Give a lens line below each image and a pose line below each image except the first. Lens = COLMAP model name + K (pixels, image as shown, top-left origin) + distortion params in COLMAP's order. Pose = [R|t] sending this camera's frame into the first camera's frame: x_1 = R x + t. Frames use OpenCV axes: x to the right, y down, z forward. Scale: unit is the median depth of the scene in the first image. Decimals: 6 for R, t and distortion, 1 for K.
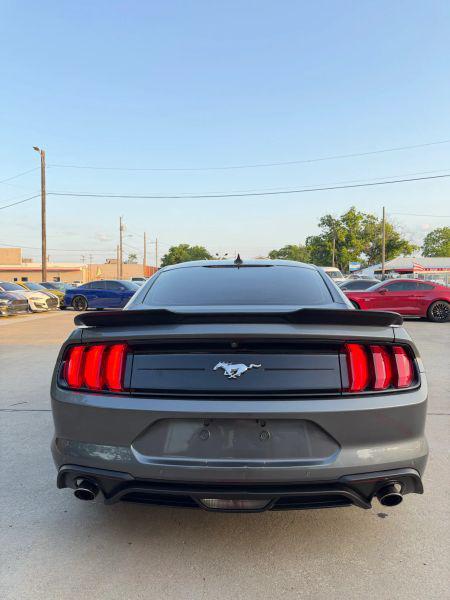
lens RADIAL K [[430.2, 0, 225.0], [0, 430.2, 300.0], [0, 0, 1]] dist [0.034536, -0.039071]
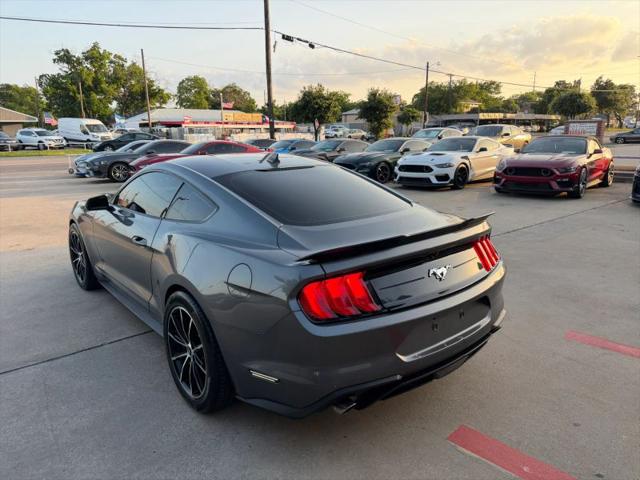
lens RADIAL K [[461.4, 0, 321.2], [0, 461.4, 241.2], [0, 0, 1]] dist [0.002919, -0.007350]
pose [[0.738739, -0.158755, 0.655028, -0.149911], [0.031485, 0.978931, 0.201749, -0.029518], [-0.673256, -0.128416, 0.728173, 0.033371]]
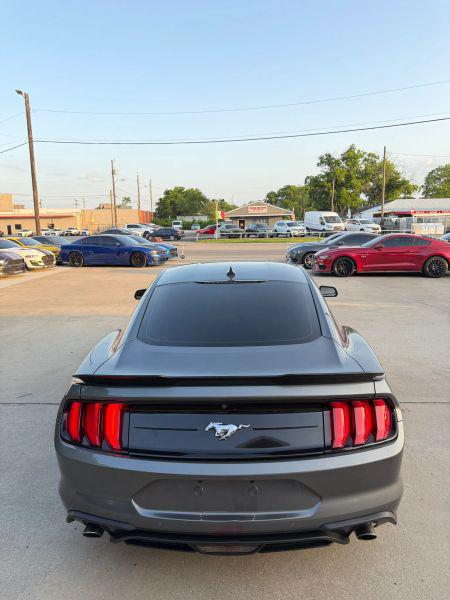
lens RADIAL K [[432.6, 0, 225.0], [0, 432.6, 300.0], [0, 0, 1]] dist [0.002919, -0.007350]
pose [[0.999843, -0.017367, 0.003653, 0.003241], [0.016715, 0.990702, 0.135019, -0.040811], [-0.005964, -0.134936, 0.990836, -0.002911]]
